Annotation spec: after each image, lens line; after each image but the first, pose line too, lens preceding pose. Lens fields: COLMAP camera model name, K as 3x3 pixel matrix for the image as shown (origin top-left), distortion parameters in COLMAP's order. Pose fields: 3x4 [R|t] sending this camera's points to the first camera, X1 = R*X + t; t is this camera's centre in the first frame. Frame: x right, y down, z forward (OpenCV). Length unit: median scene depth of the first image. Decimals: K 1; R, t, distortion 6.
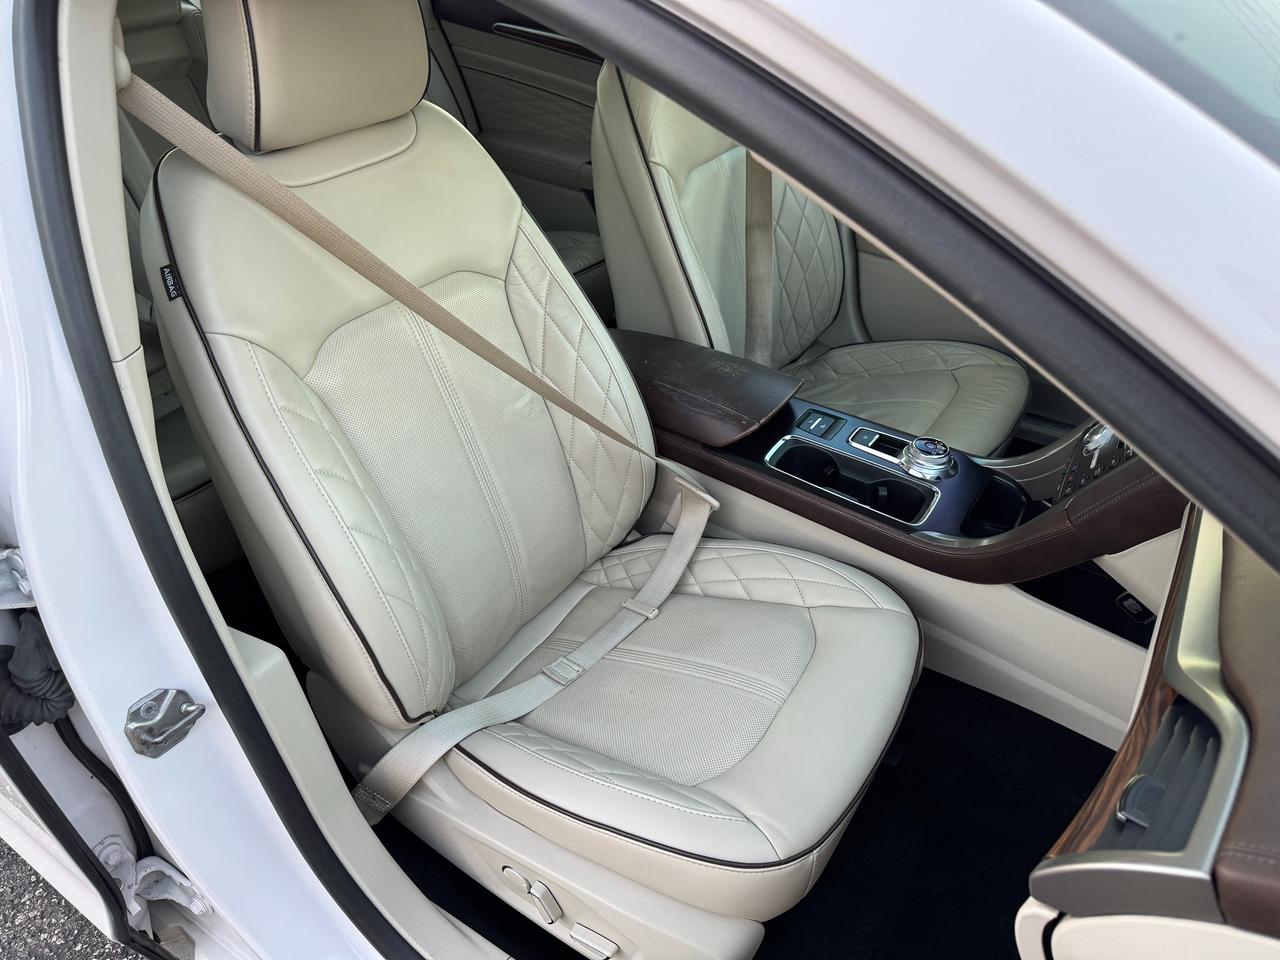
lens RADIAL K [[901.4, 0, 632.9], [0, 901.4, 480.8], [0, 0, 1]] dist [0.051542, -0.048826]
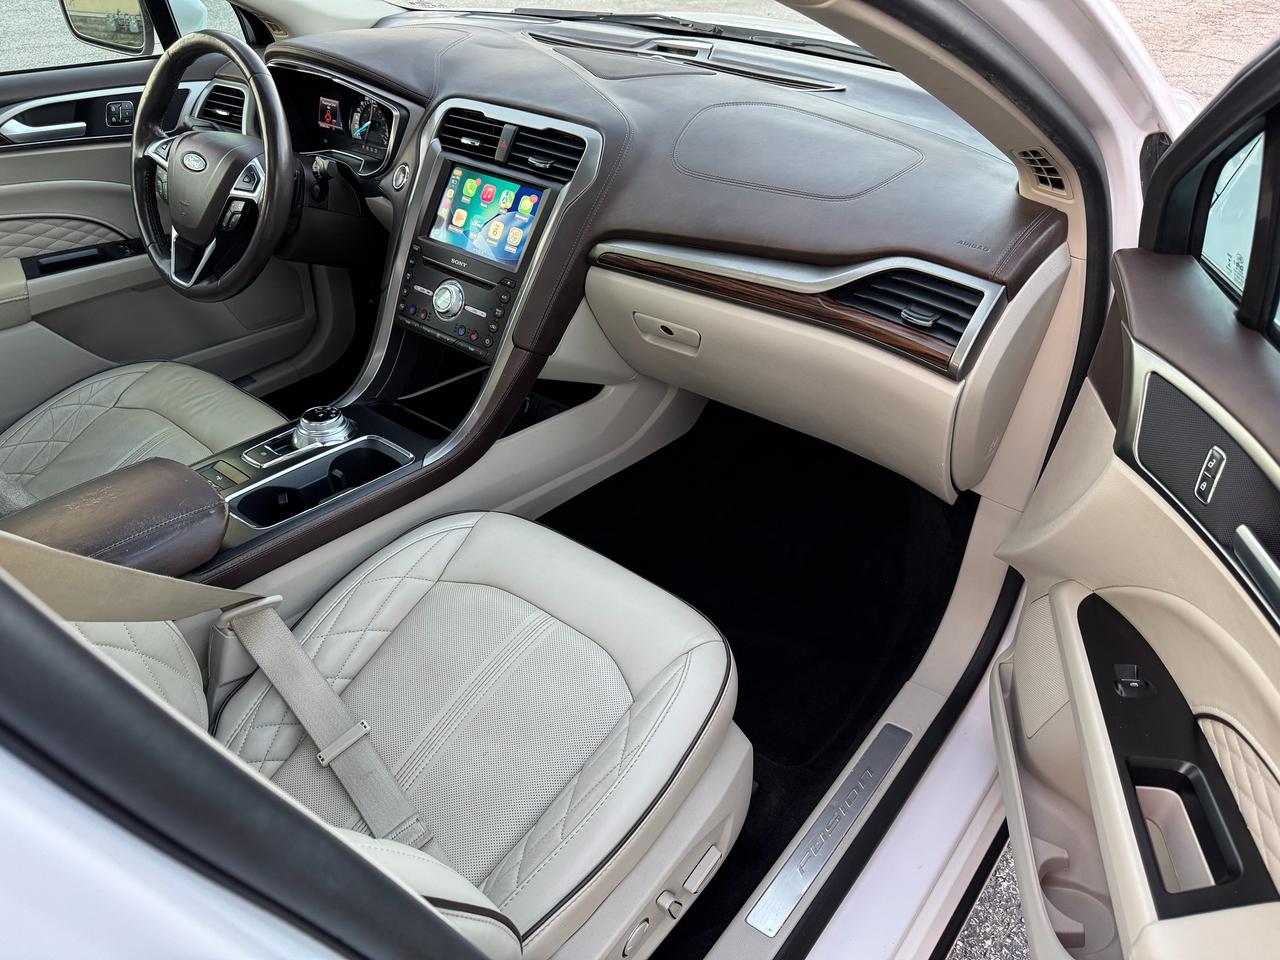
lens RADIAL K [[901.4, 0, 637.1], [0, 901.4, 475.8], [0, 0, 1]] dist [0.051542, -0.048826]
pose [[0.109746, -0.578368, 0.808361, -0.468605], [0.577725, 0.698906, 0.421621, -0.209430], [-0.808820, 0.420739, 0.410839, 0.348635]]
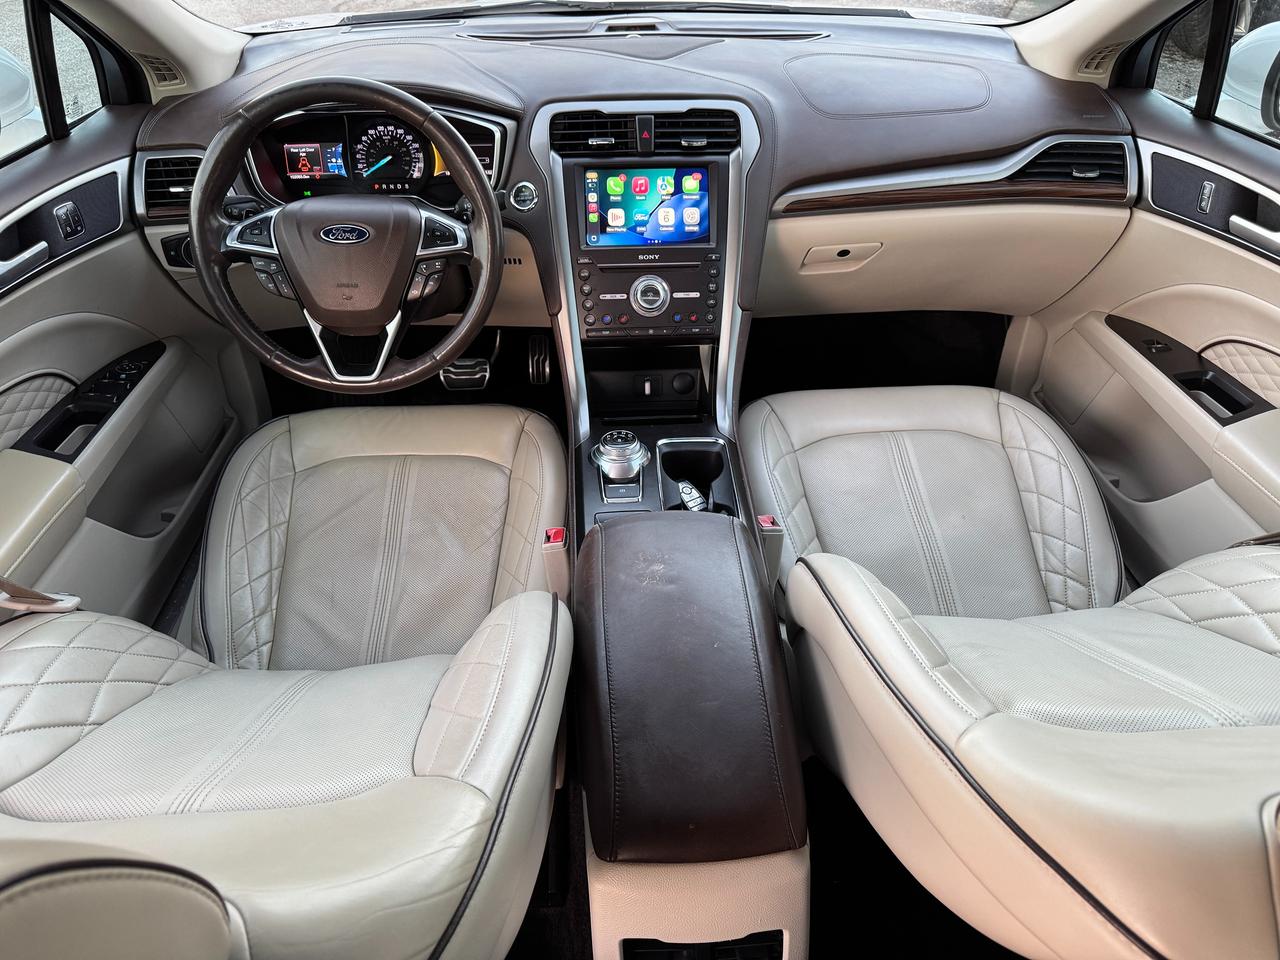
lens RADIAL K [[901.4, 0, 651.9], [0, 901.4, 492.1], [0, 0, 1]] dist [0.051542, -0.048826]
pose [[-0.594826, -0.495778, 0.632761, -0.330416], [0.462931, 0.432254, 0.773855, -0.753904], [-0.657174, 0.753233, -0.027605, 1.058927]]
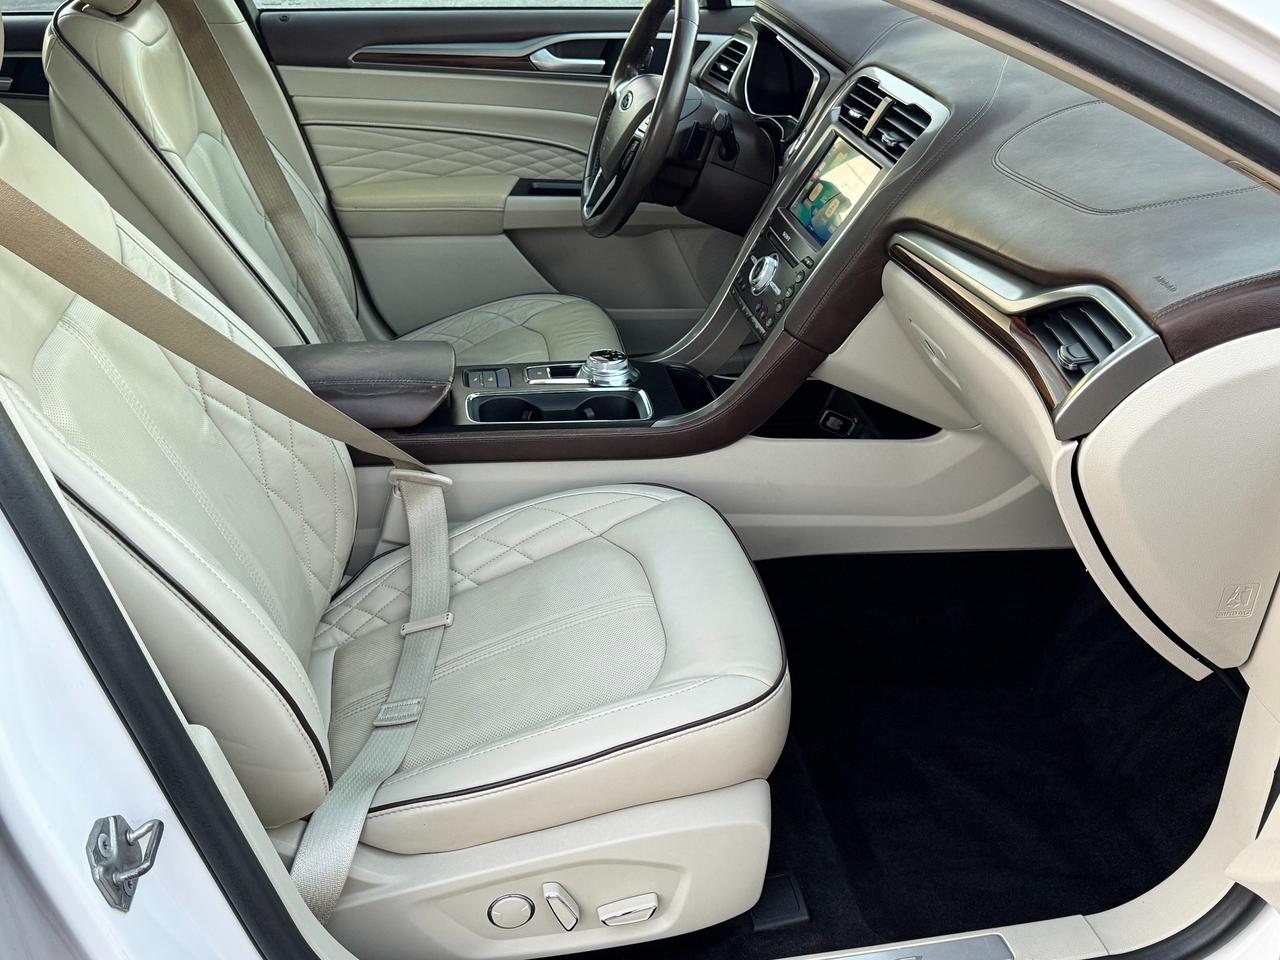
lens RADIAL K [[1320.8, 0, 636.1], [0, 1320.8, 487.2], [0, 0, 1]] dist [0.051063, 0.000000]
pose [[0.752894, -0.330997, 0.568851, -0.484123], [0.410910, 0.911577, -0.013435, 0.119428], [-0.514104, 0.243862, 0.822331, -0.121015]]
